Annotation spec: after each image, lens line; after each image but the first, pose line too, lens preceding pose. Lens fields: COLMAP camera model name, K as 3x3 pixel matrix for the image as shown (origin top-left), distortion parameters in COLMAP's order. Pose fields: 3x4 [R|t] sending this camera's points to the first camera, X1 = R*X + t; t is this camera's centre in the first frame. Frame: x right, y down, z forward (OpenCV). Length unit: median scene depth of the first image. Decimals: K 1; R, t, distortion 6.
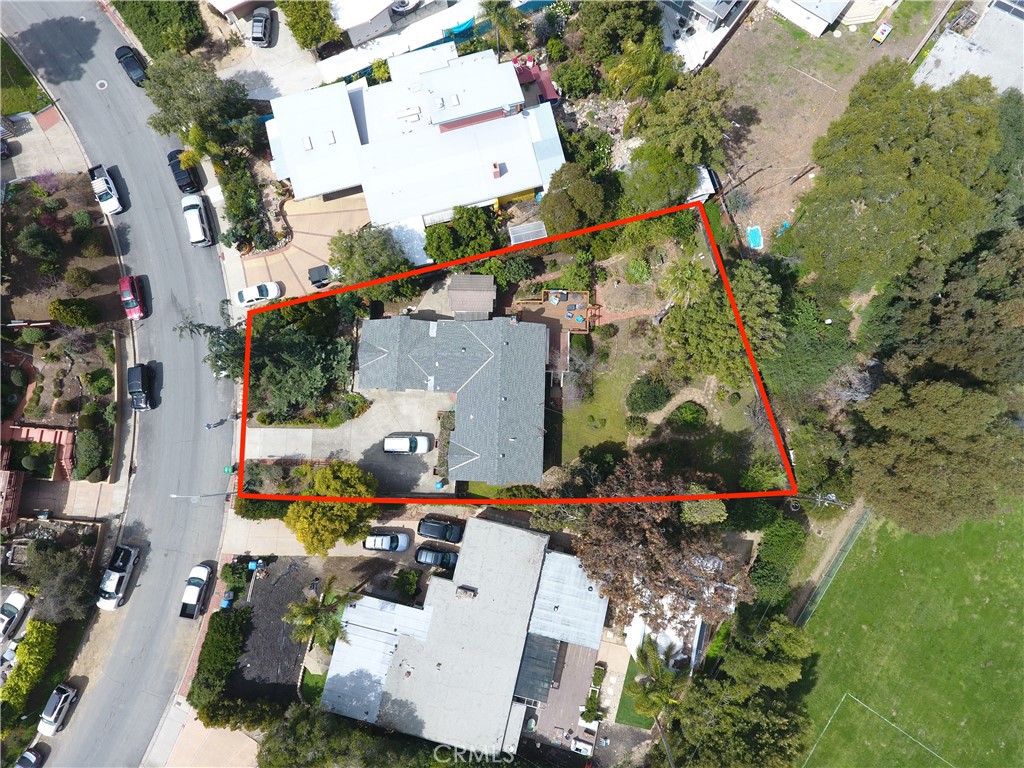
lens RADIAL K [[594.4, 0, 511.1], [0, 594.4, 378.7], [0, 0, 1]] dist [-0.006356, -0.002279]
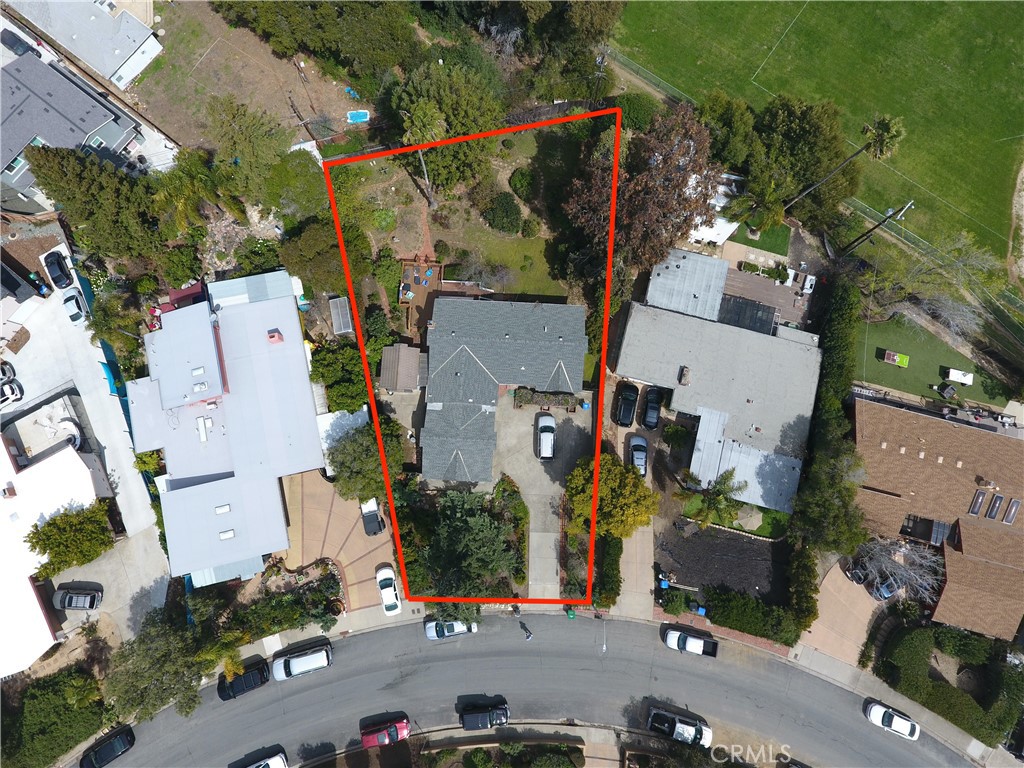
lens RADIAL K [[594.4, 0, 516.2], [0, 594.4, 382.2], [0, 0, 1]] dist [-0.006356, -0.002279]
pose [[0.019399, -0.984841, 0.172369, -0.260719], [0.989491, 0.043619, 0.137856, -0.086922], [-0.143285, 0.167884, 0.975338, -0.012296]]
